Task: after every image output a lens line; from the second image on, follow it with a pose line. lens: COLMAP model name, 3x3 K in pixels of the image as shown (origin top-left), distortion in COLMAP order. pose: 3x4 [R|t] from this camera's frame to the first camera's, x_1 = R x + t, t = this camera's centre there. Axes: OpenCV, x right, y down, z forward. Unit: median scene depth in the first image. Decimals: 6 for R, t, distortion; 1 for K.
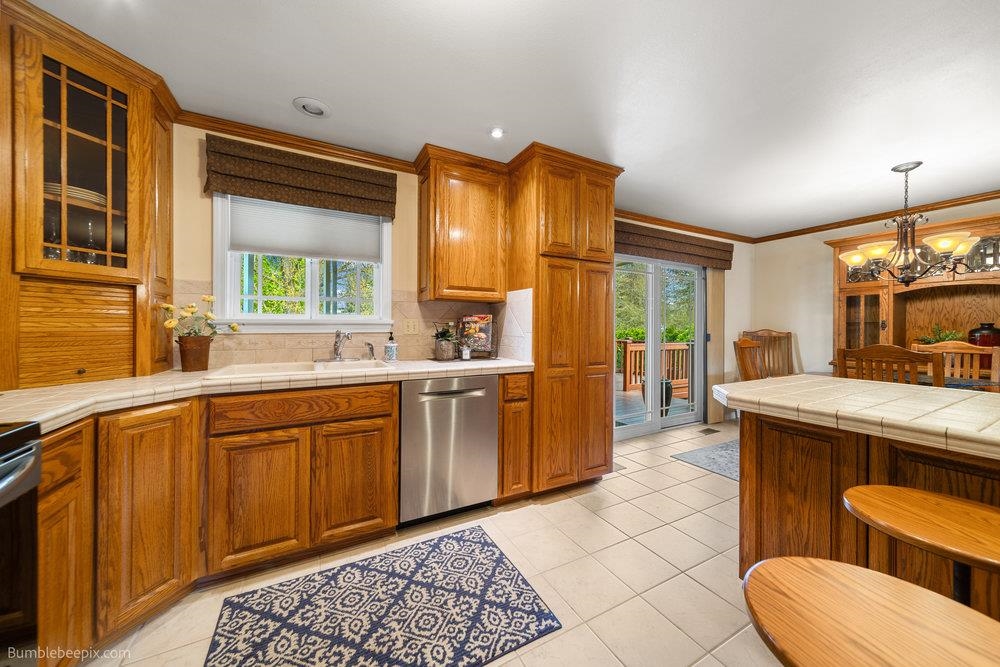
lens RADIAL K [[349.2, 0, 495.6], [0, 349.2, 329.2], [0, 0, 1]] dist [0.006863, 0.000126]
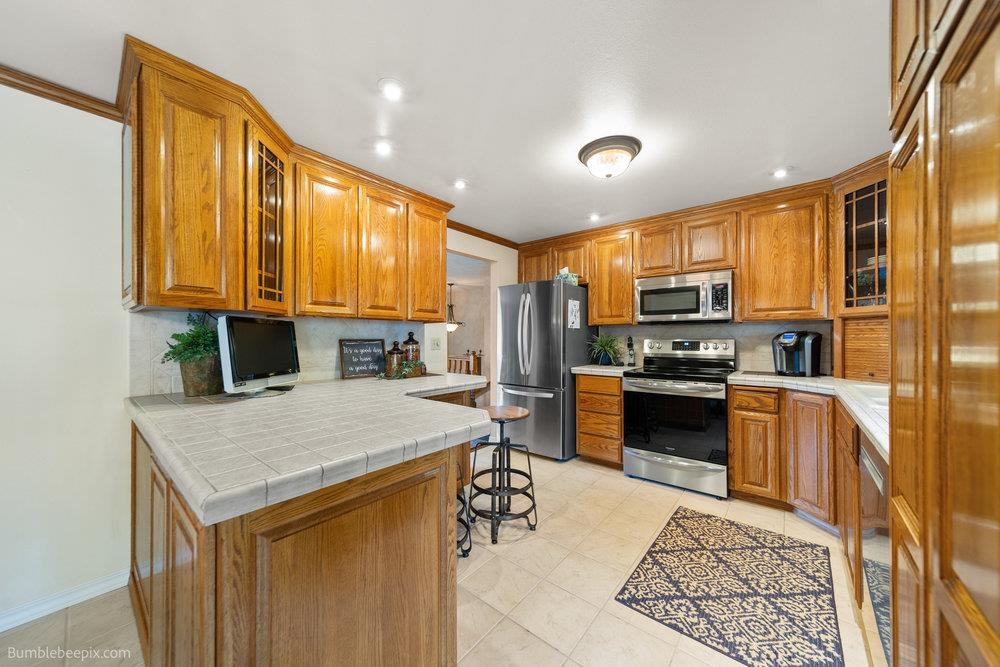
lens RADIAL K [[349.2, 0, 498.7], [0, 349.2, 336.4], [0, 0, 1]] dist [0.006863, 0.000126]
pose [[-0.925500, -0.006576, -0.378689, 0.932490], [-0.005829, 0.999978, -0.003119, -0.032164], [0.378702, -0.000679, -0.925519, 1.805411]]
